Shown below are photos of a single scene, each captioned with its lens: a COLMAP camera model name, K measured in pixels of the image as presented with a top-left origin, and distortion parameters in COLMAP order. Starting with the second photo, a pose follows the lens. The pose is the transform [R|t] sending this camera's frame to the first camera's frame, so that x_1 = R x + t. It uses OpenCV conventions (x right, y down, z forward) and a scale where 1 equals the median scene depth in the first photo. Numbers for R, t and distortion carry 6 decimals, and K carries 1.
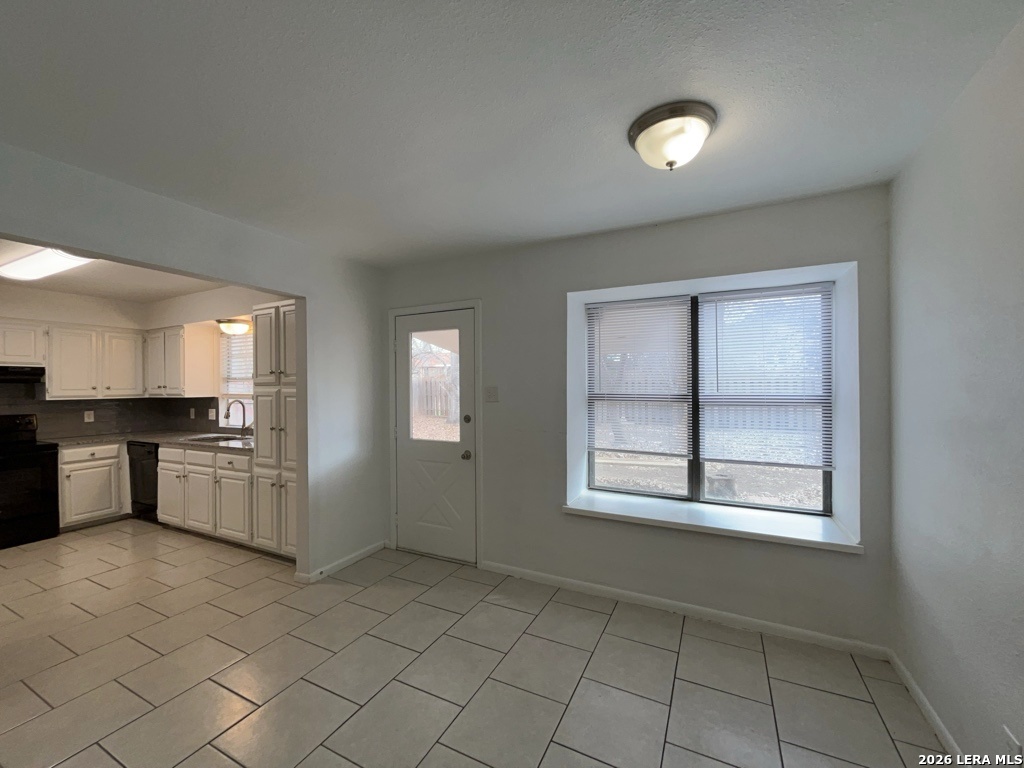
lens RADIAL K [[412.6, 0, 514.5], [0, 412.6, 384.1], [0, 0, 1]] dist [-0.002695, -0.000780]
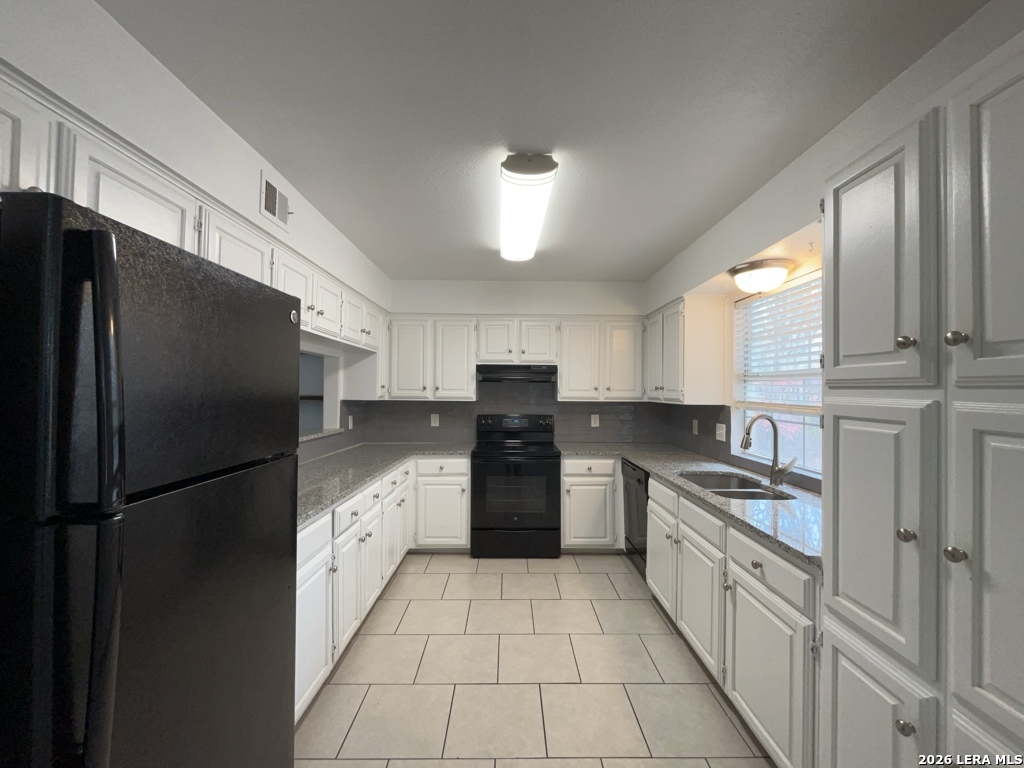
lens RADIAL K [[412.6, 0, 514.5], [0, 412.6, 384.1], [0, 0, 1]] dist [-0.002695, -0.000780]
pose [[0.454752, 0.003523, -0.890611, -0.357779], [-0.008805, 0.999961, -0.000540, 0.002365], [0.890574, 0.008088, 0.454766, 0.488240]]
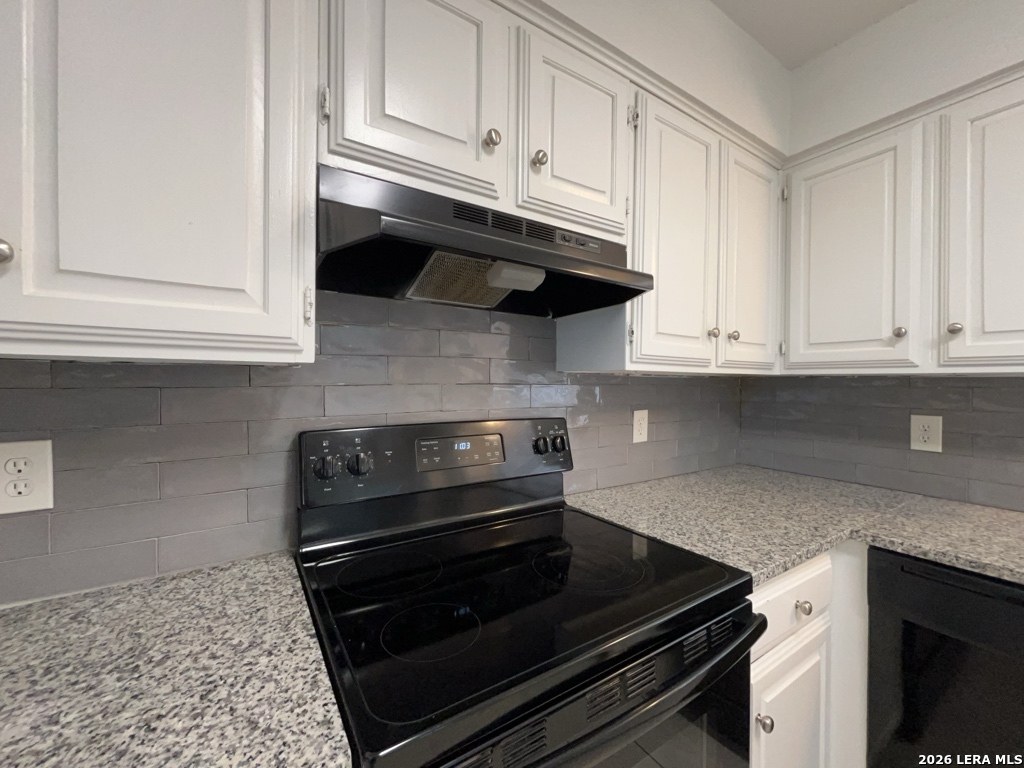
lens RADIAL K [[412.6, 0, 514.5], [0, 412.6, 384.1], [0, 0, 1]] dist [-0.002695, -0.000780]
pose [[0.861706, 0.021139, -0.506967, -1.054960], [-0.015126, 0.999758, 0.015976, 0.044187], [0.507182, -0.006098, 0.861817, 0.724032]]
